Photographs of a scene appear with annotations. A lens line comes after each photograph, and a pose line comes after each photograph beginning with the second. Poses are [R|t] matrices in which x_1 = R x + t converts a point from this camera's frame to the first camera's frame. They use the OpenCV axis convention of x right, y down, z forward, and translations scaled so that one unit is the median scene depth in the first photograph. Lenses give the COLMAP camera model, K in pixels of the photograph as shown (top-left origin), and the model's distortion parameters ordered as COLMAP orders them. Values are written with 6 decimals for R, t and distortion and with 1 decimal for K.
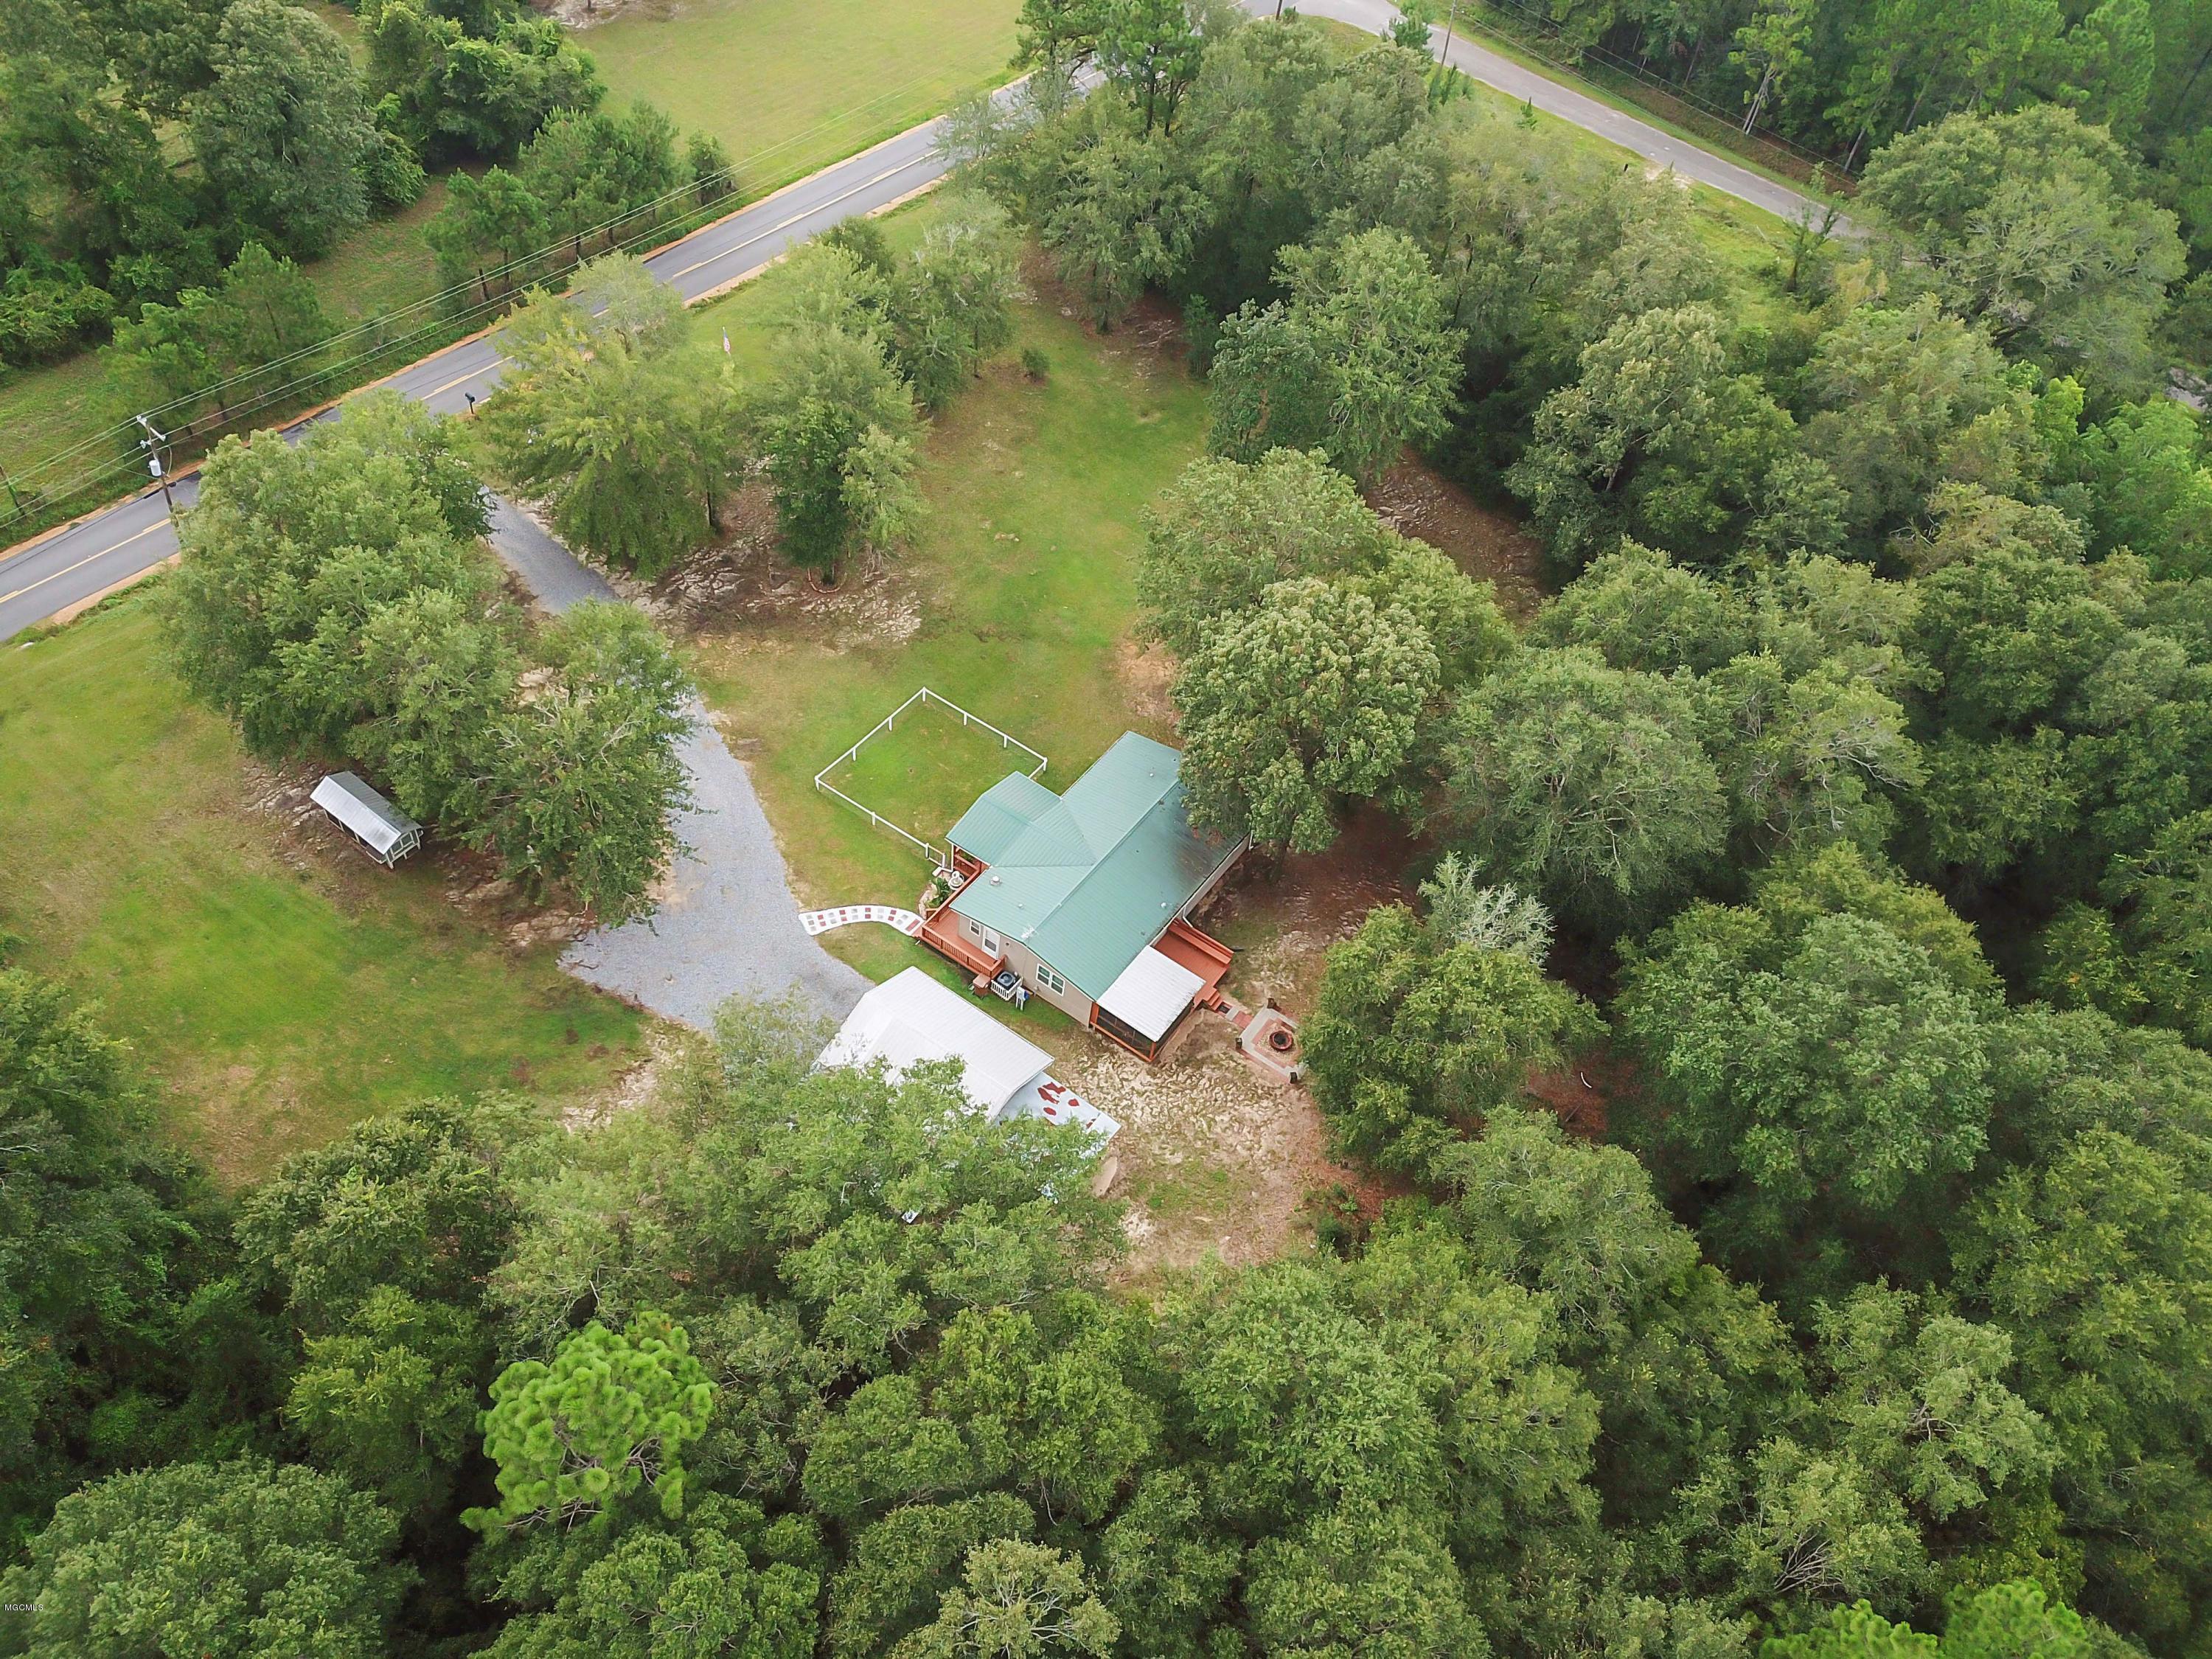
lens RADIAL K [[1705.3, 0, 1106.0], [0, 1705.3, 829.5], [0, 0, 1]] dist [0.096159, -0.175221]
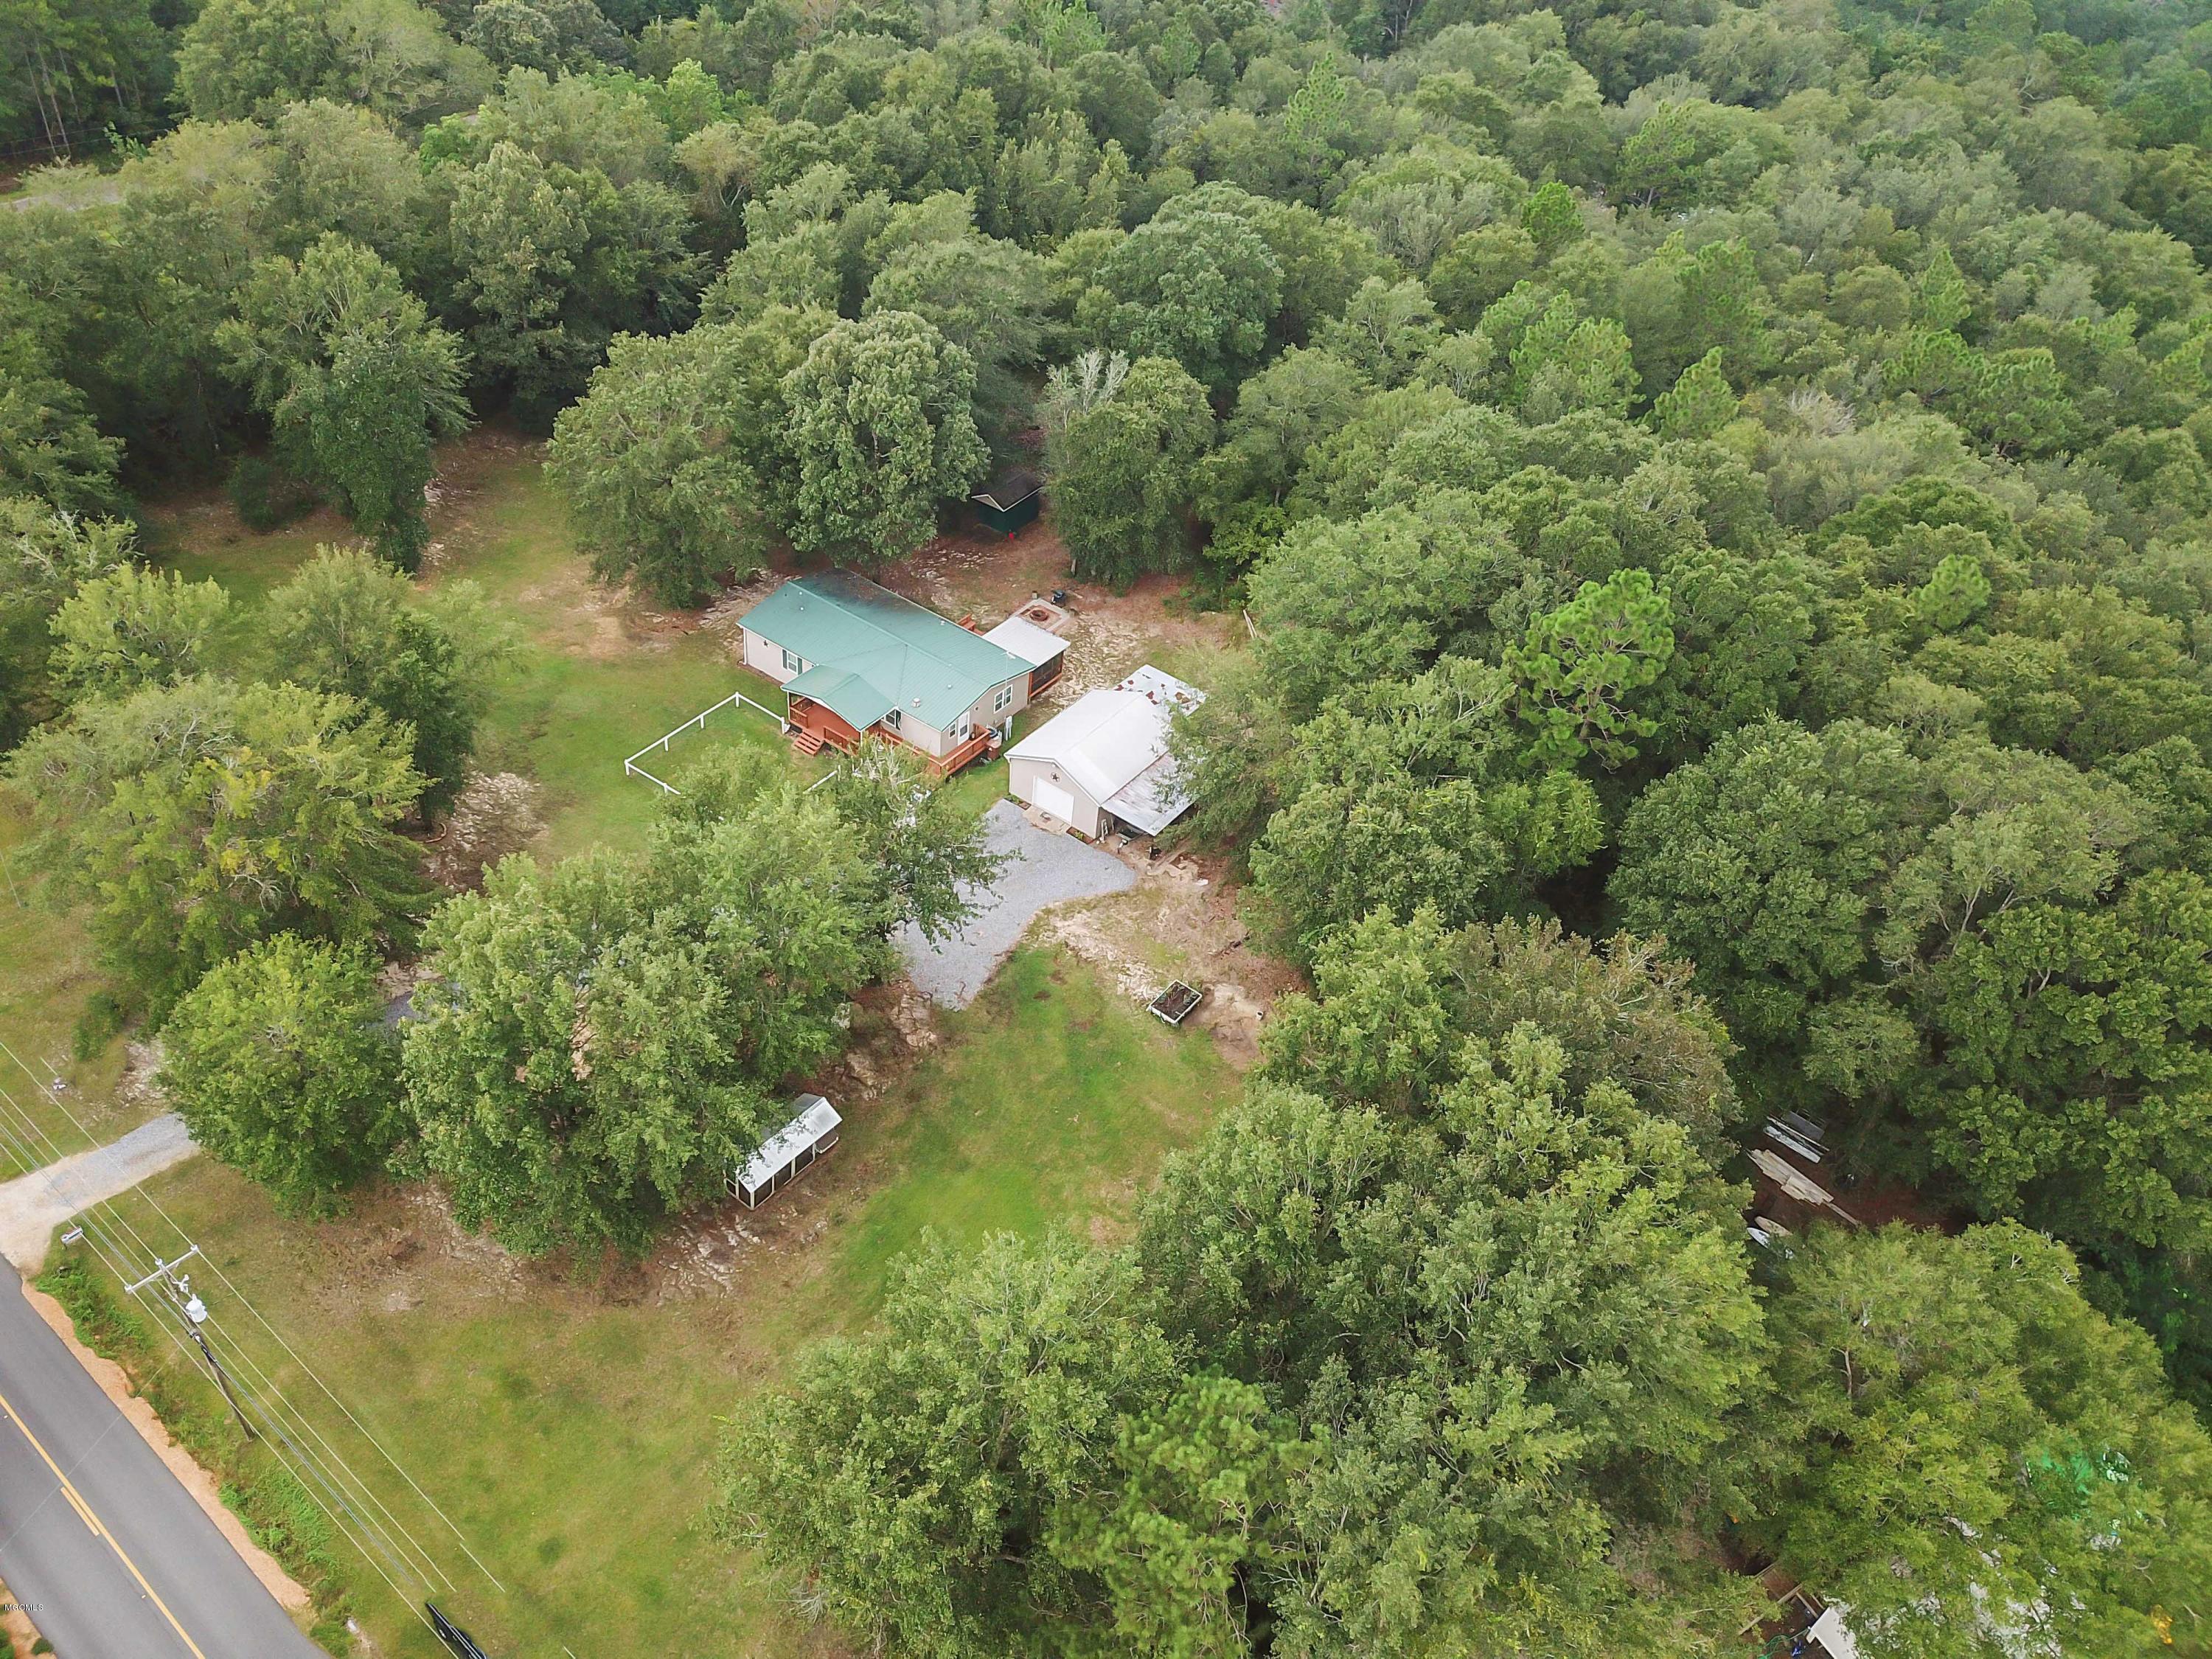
lens RADIAL K [[1705.3, 0, 1106.0], [0, 1705.3, 829.5], [0, 0, 1]] dist [0.096159, -0.175221]
pose [[0.020109, -0.716805, 0.696984, -0.919710], [0.699390, 0.508252, 0.502527, -0.412571], [-0.714457, 0.477358, 0.511547, 0.357459]]
